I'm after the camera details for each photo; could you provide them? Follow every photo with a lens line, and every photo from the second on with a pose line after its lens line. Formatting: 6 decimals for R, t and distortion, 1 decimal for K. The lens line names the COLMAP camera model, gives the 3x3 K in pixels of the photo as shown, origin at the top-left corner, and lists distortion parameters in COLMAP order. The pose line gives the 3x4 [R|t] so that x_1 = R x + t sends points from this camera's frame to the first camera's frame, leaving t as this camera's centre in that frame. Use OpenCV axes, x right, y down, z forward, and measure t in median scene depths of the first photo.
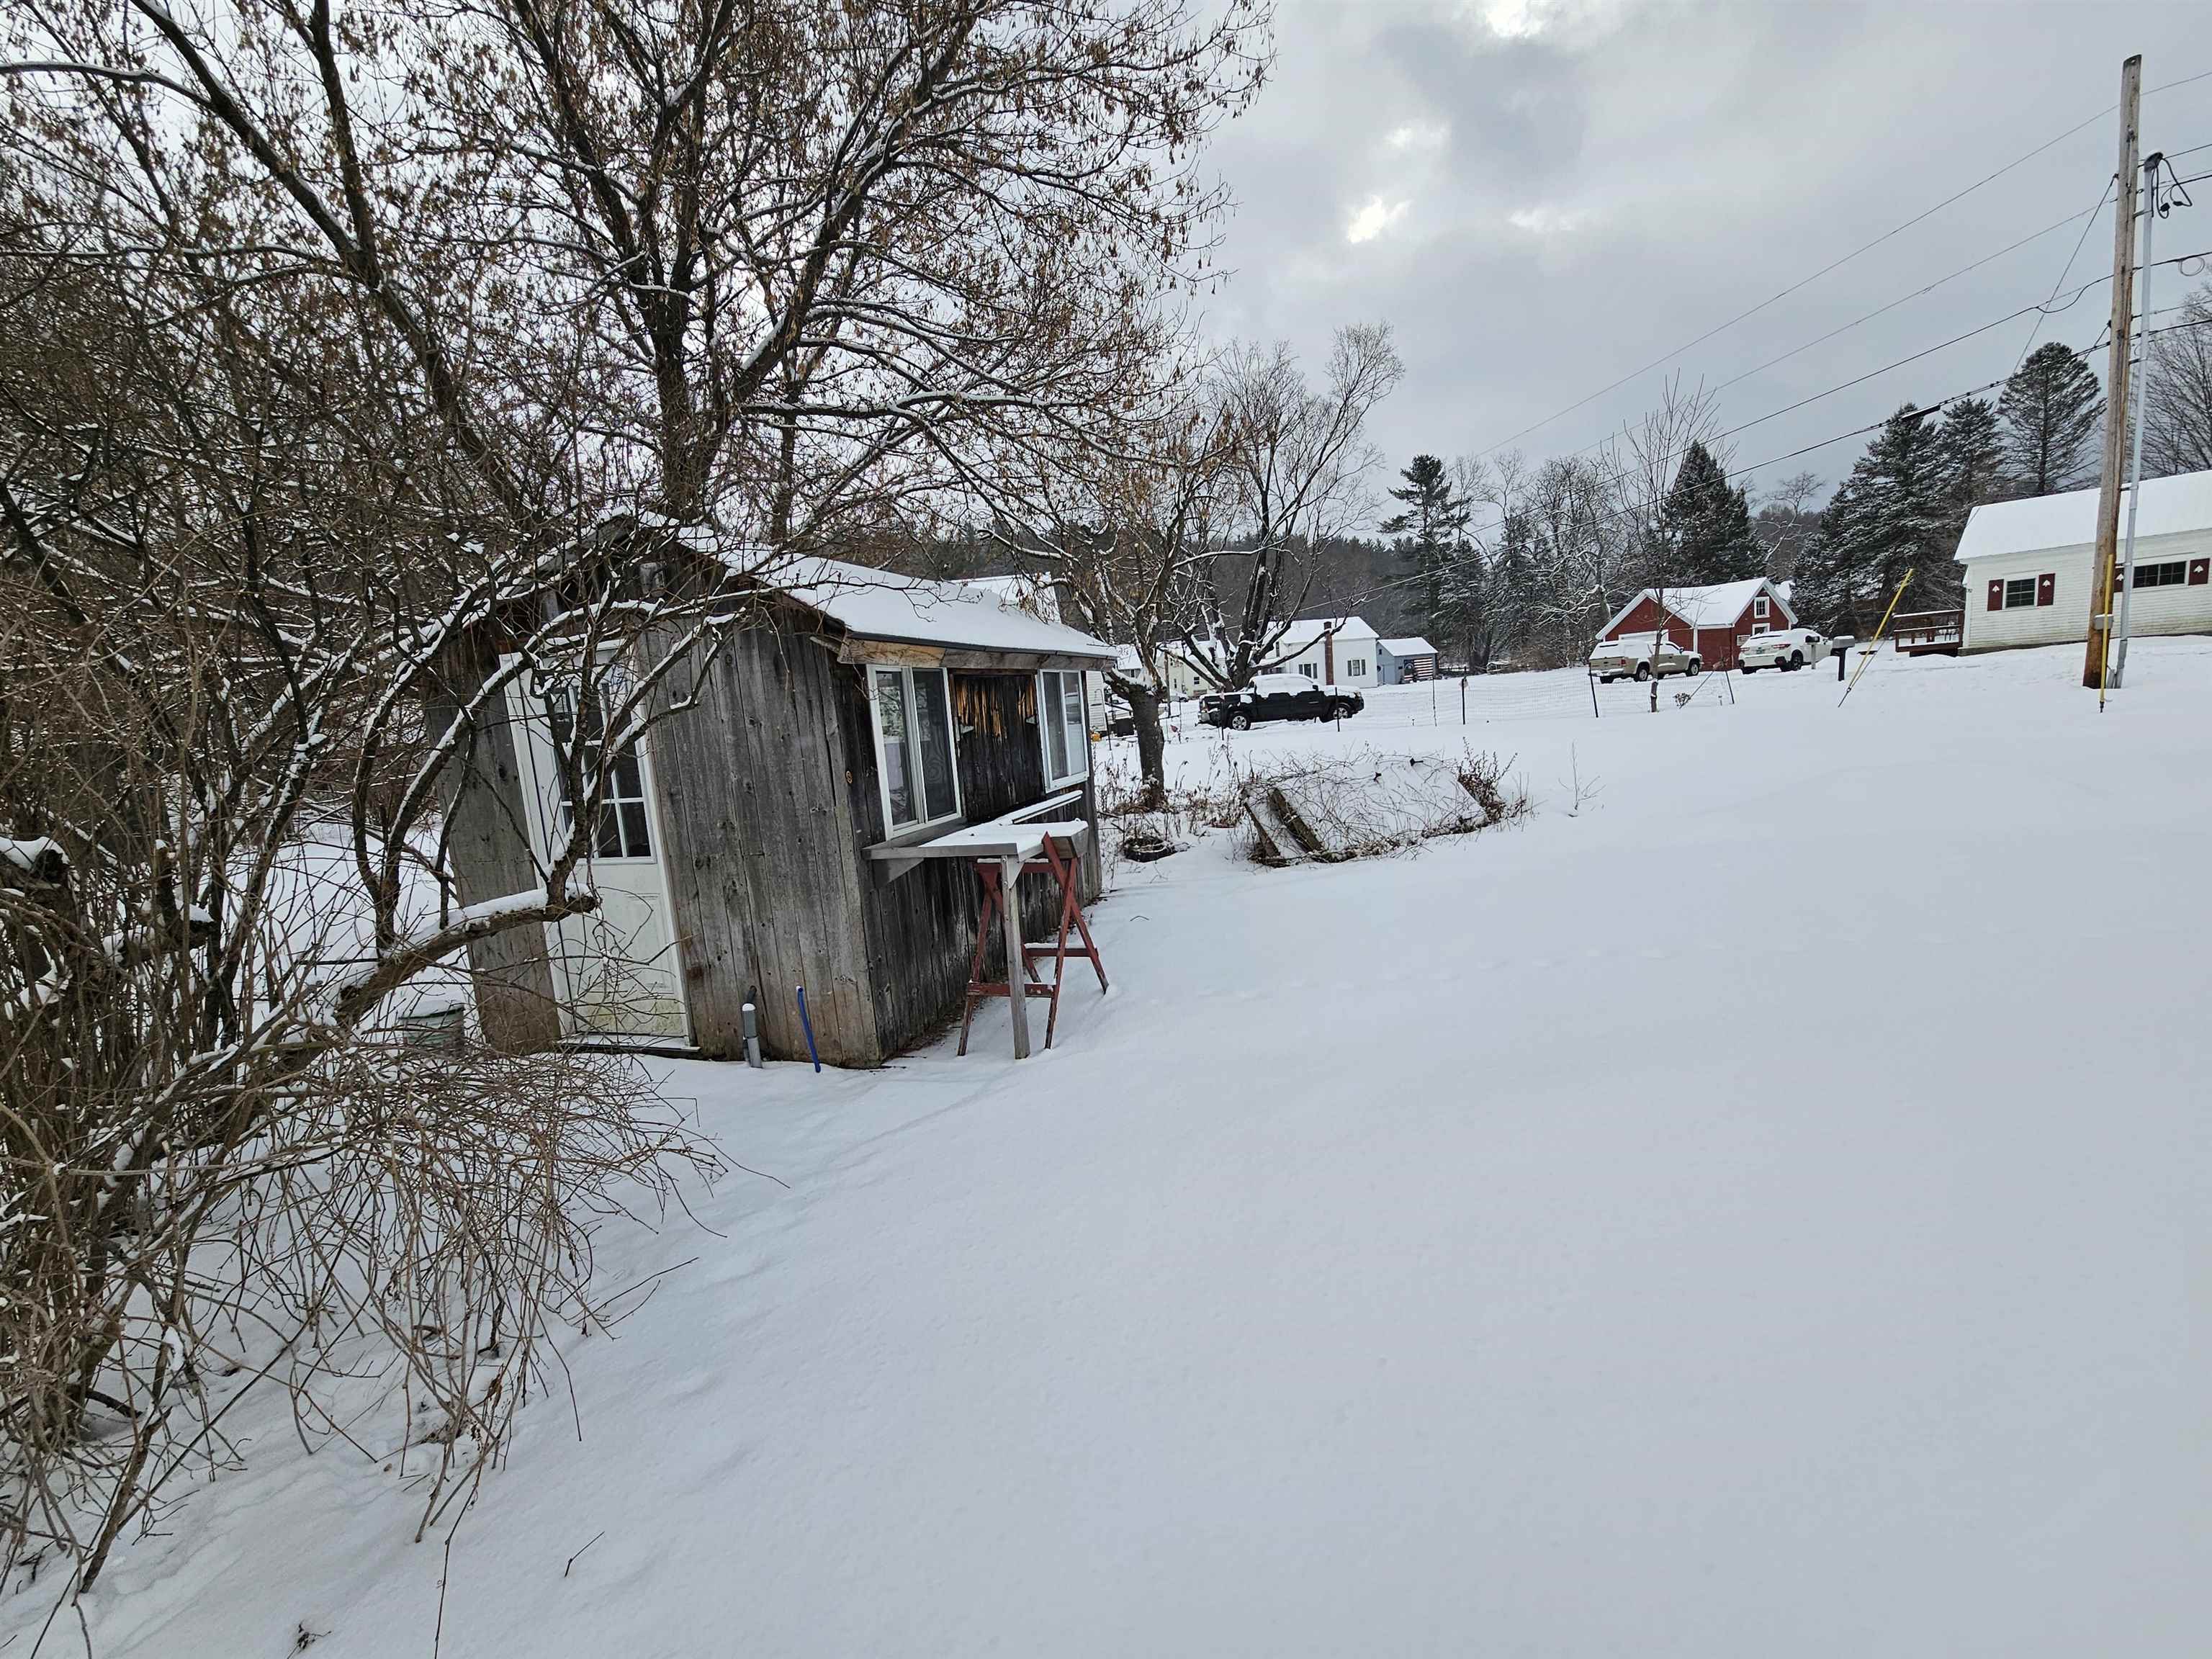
lens RADIAL K [[911.7, 0, 1102.9], [0, 911.7, 823.2], [0, 0, 1]] dist [0.022681, 0.000149]
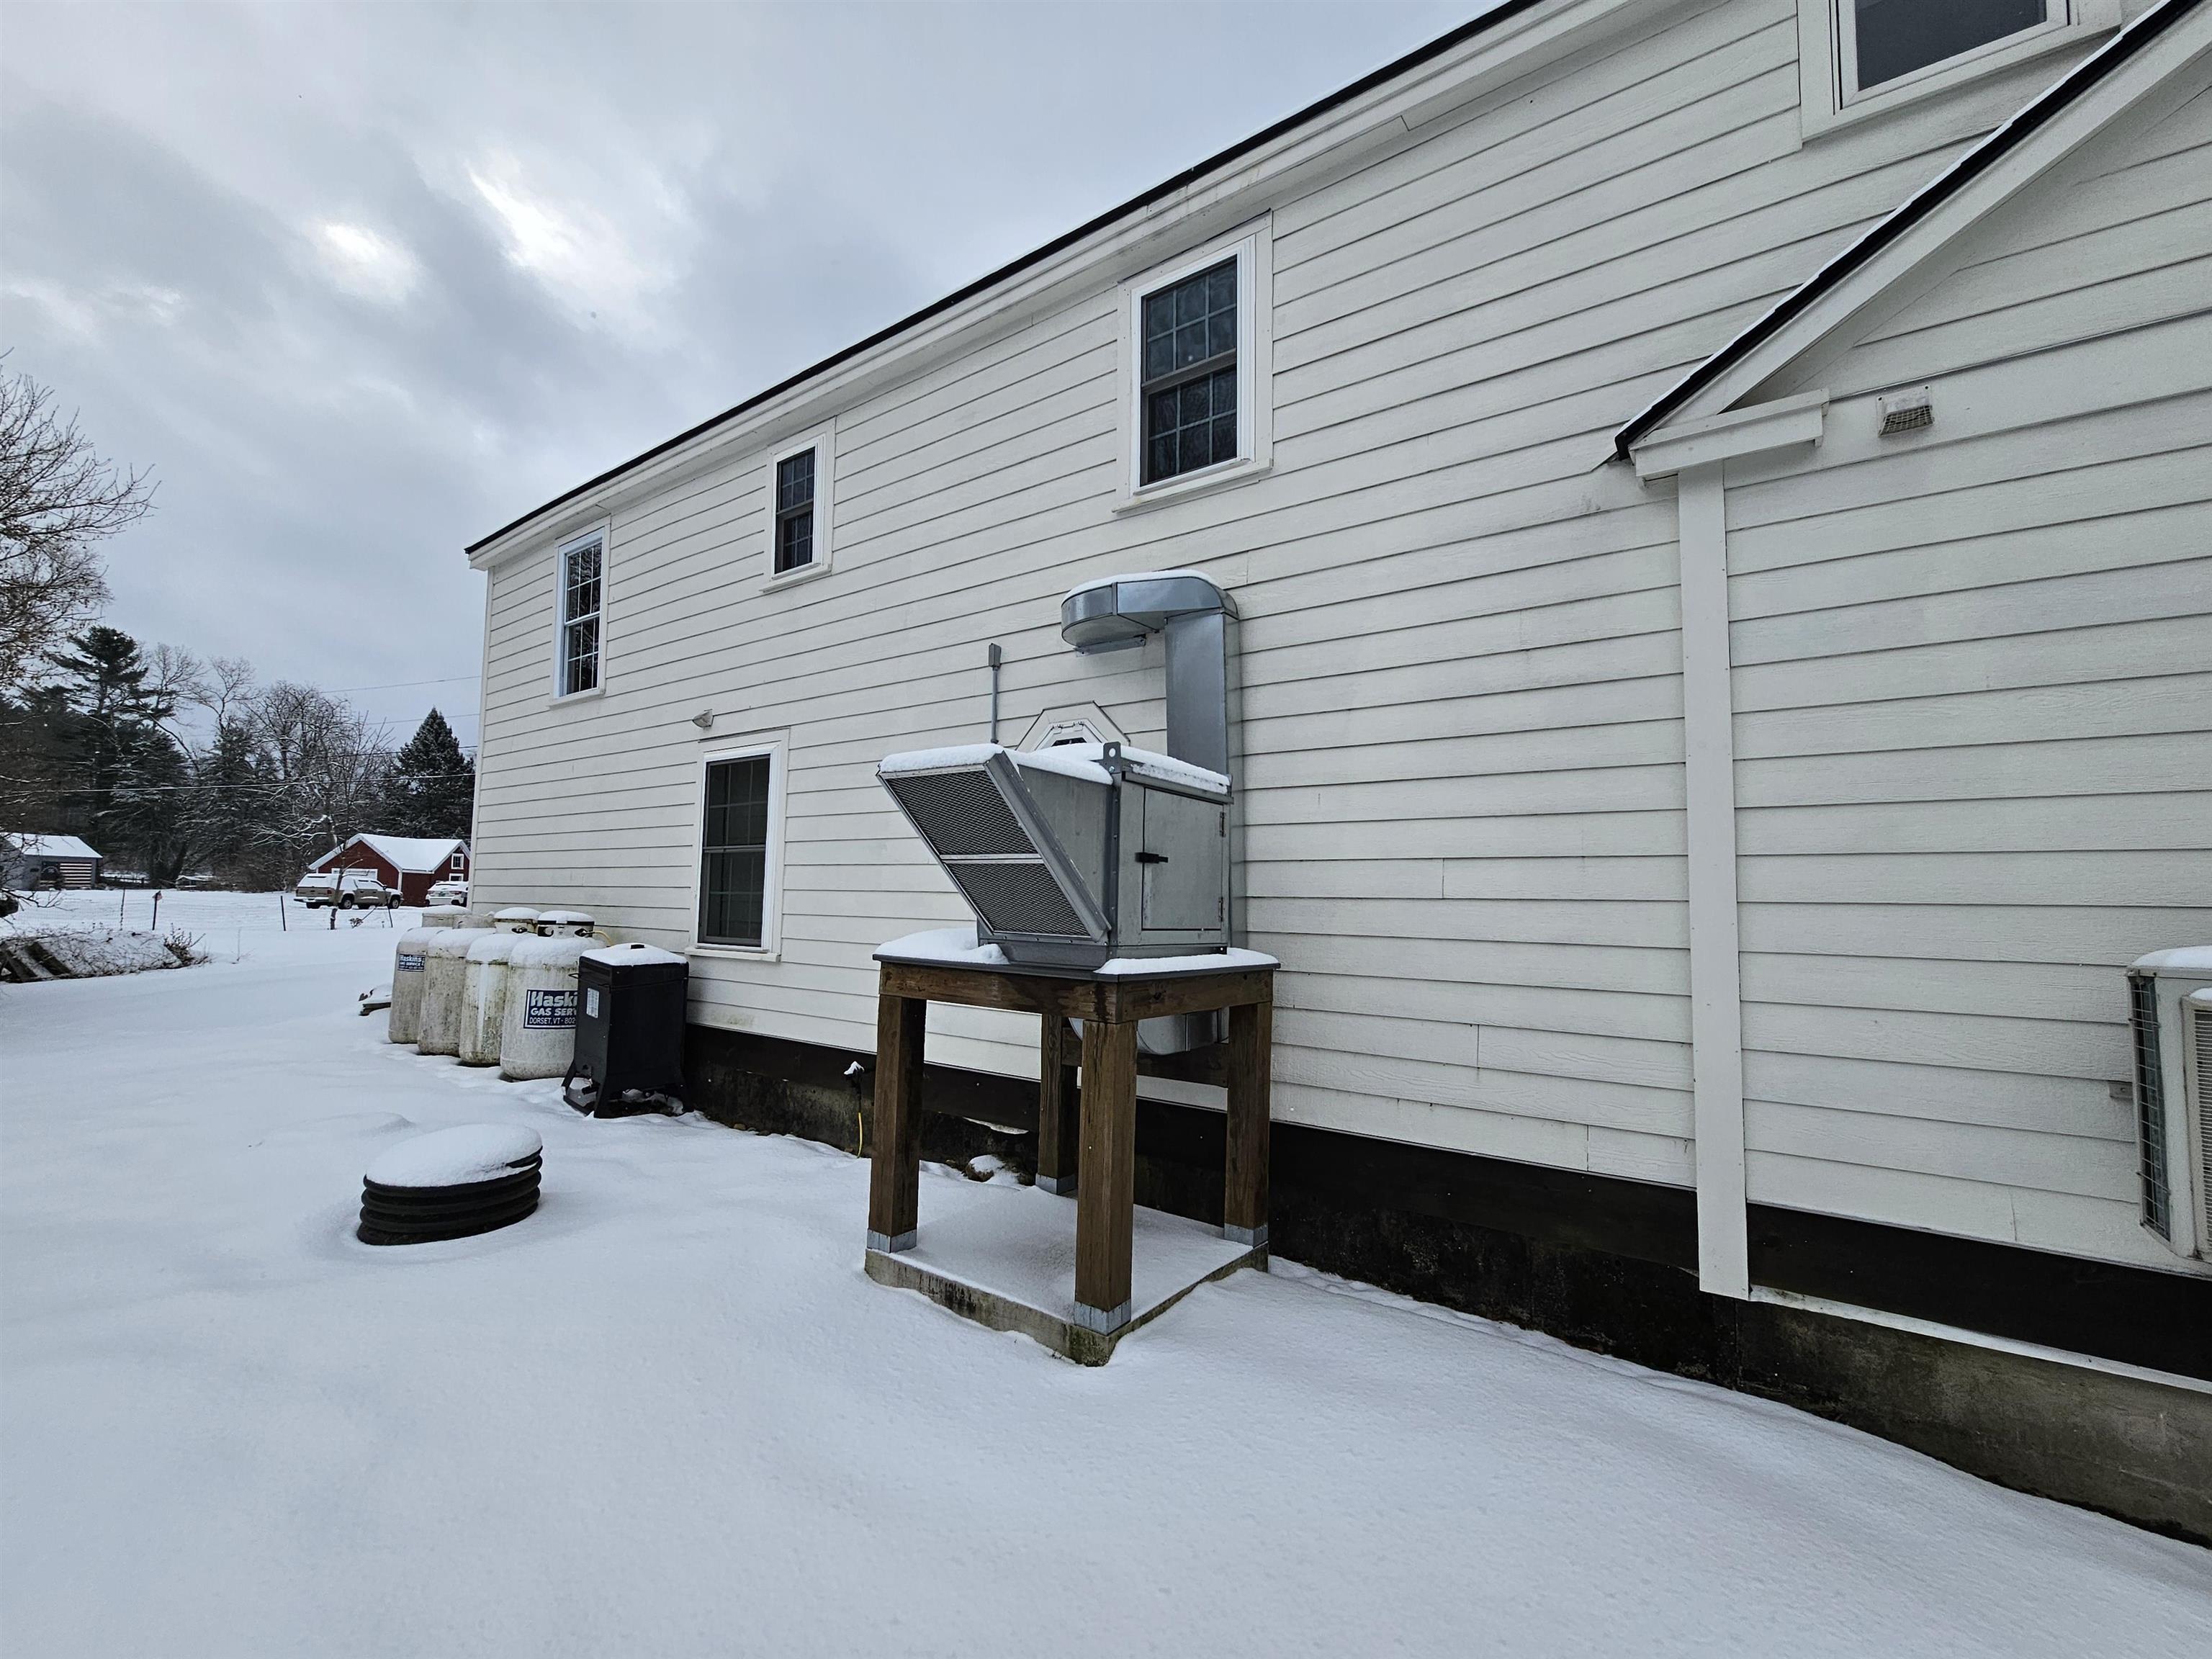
lens RADIAL K [[900.1, 0, 1109.7], [0, 900.1, 839.9], [0, 0, 1]] dist [-0.001648, 0.000621]
pose [[0.360353, 0.152269, 0.920304, -0.067568], [0.073663, 0.978861, -0.190801, 0.024587], [-0.929903, 0.136548, 0.341519, -0.154088]]
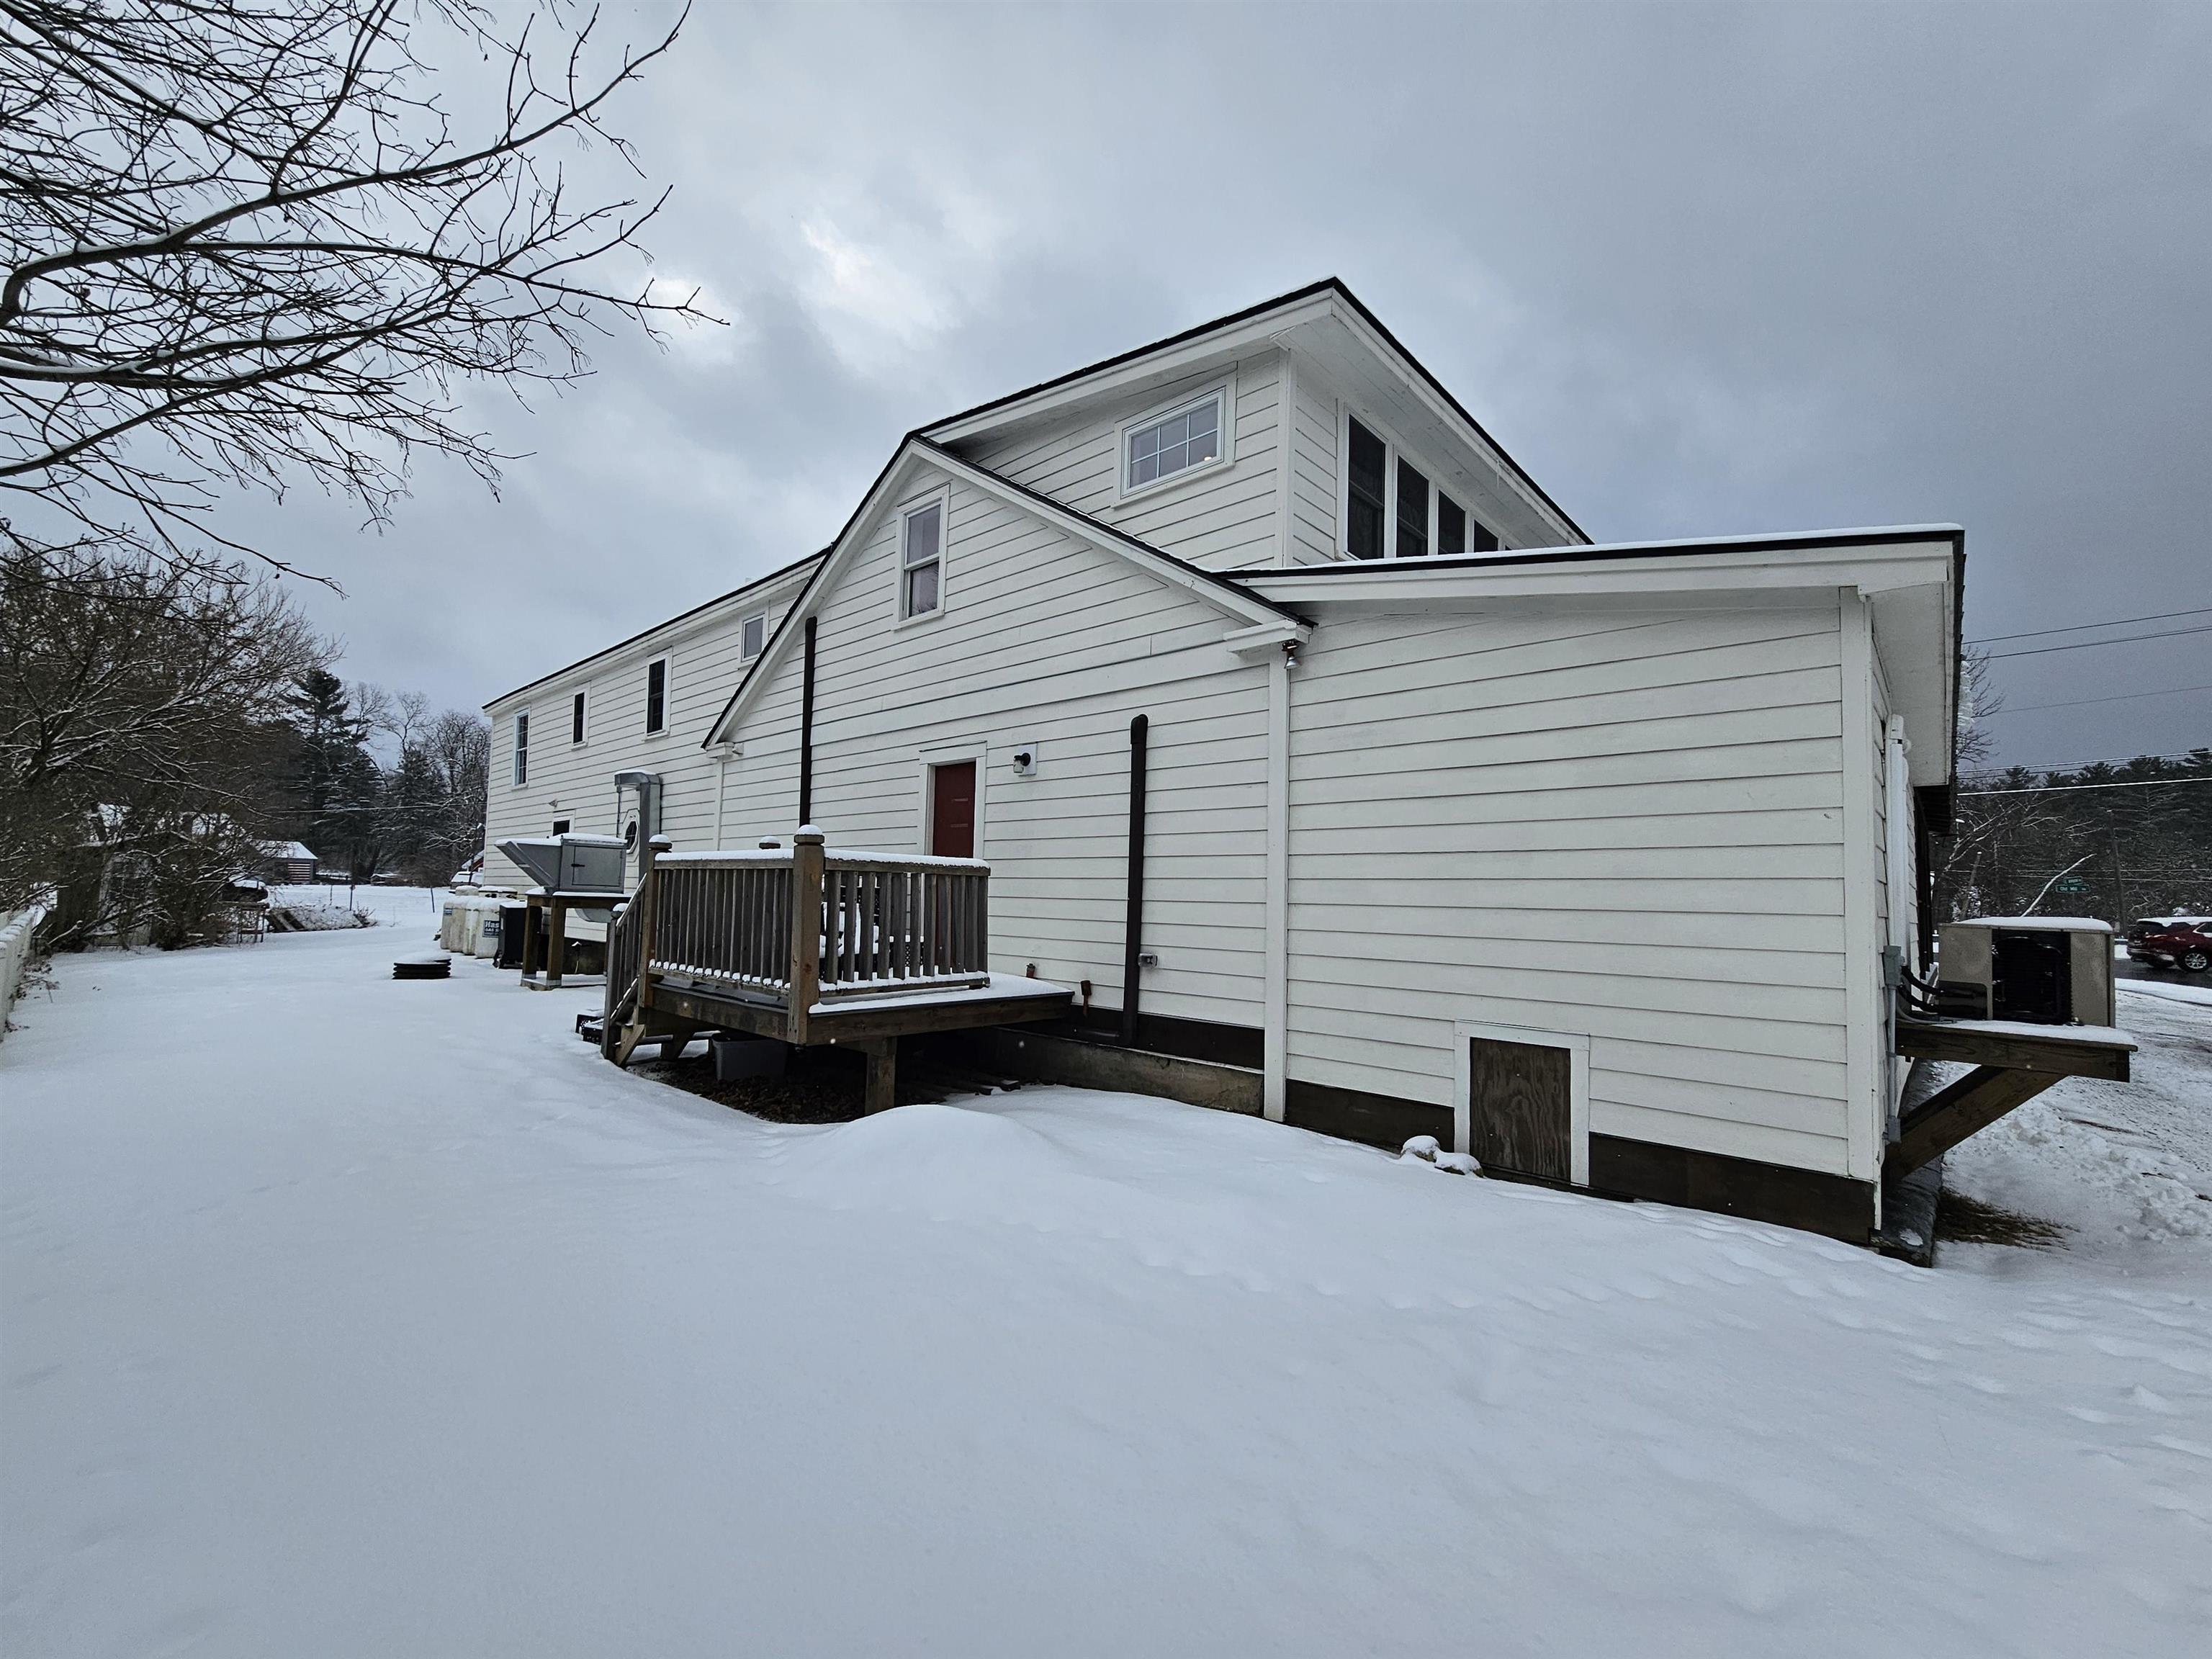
lens RADIAL K [[917.2, 0, 1102.3], [0, 917.2, 841.8], [0, 0, 1]] dist [-0.005252, 0.004384]
pose [[0.479369, 0.150634, 0.864589, -0.115819], [0.049407, 0.978965, -0.197955, 0.046643], [-0.876221, 0.137611, 0.461843, -0.279665]]
